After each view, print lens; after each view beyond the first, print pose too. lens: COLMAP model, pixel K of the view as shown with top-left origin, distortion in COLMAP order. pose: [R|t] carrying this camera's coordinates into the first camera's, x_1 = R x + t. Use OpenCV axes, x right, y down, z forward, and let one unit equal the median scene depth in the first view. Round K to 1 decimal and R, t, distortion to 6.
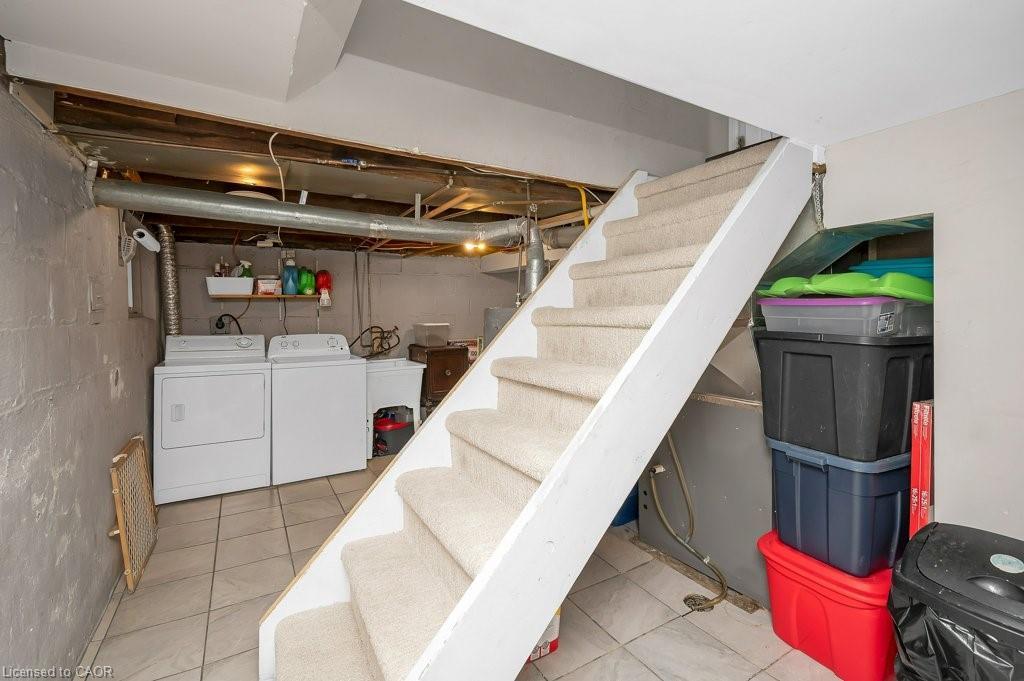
lens RADIAL K [[455.0, 0, 511.3], [0, 455.0, 311.8], [0, 0, 1]] dist [-0.000687, -0.000041]
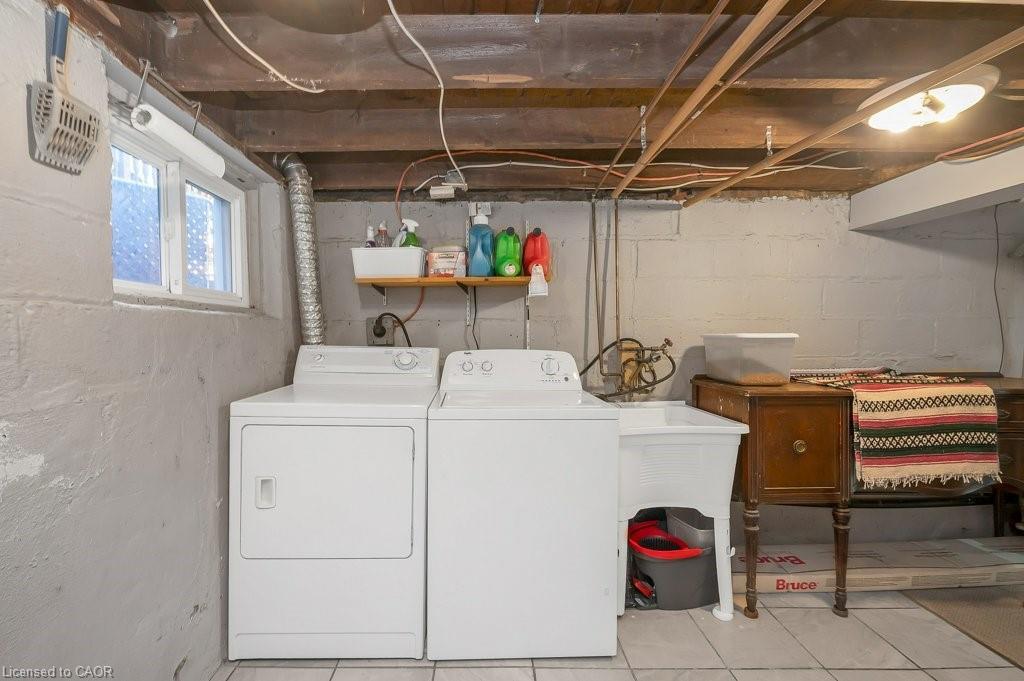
lens RADIAL K [[417.4, 0, 505.7], [0, 417.4, 336.7], [0, 0, 1]] dist [-0.003103, 0.000059]
pose [[0.872052, 0.010406, -0.489303, -0.208085], [-0.007403, 0.999940, 0.008072, 0.030511], [0.489357, -0.003416, 0.872077, 0.569946]]
